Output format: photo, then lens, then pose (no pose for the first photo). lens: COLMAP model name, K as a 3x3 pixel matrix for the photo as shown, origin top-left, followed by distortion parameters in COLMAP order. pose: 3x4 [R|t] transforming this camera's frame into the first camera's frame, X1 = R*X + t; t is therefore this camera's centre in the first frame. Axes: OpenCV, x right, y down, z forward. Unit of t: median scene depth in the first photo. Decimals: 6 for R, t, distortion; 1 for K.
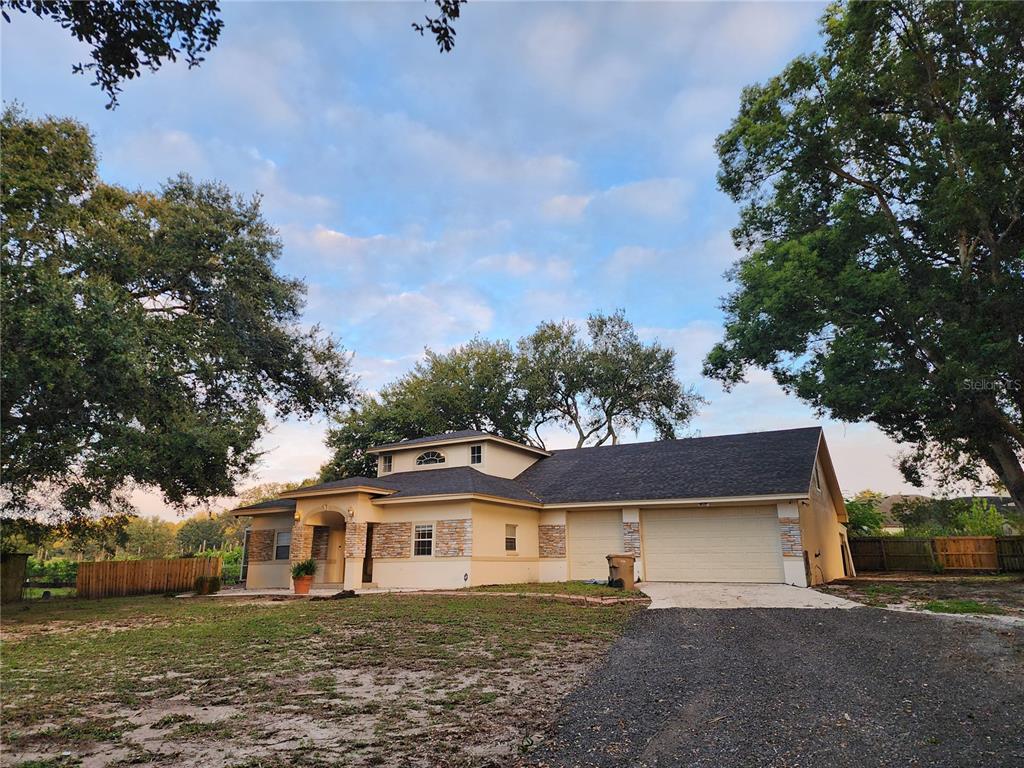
lens RADIAL K [[686.1, 0, 512.0], [0, 686.1, 384.0], [0, 0, 1]] dist [0.063458, -0.000536]
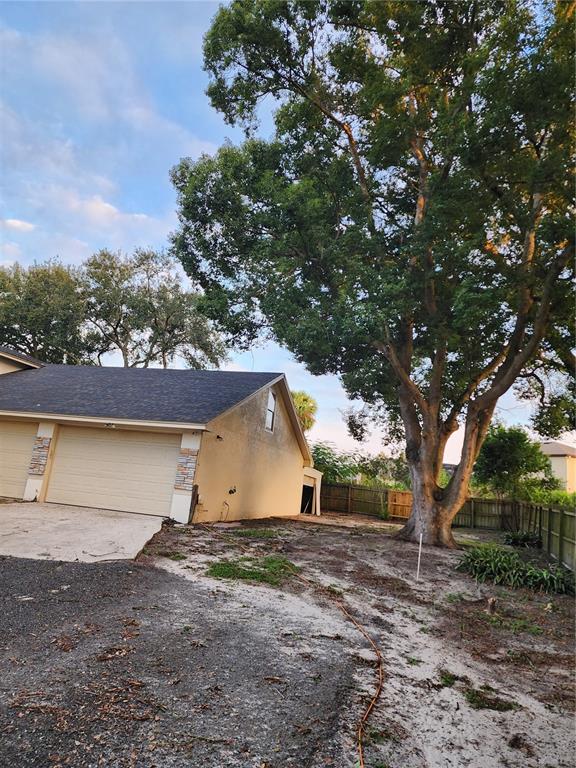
lens RADIAL K [[514.6, 0, 288.0], [0, 514.6, 384.0], [0, 0, 1]] dist [0.063458, -0.000536]
pose [[0.968622, 0.153631, 0.195367, 0.299150], [-0.164937, 0.985371, 0.042885, 0.043013], [-0.185920, -0.073762, 0.979792, 0.237908]]
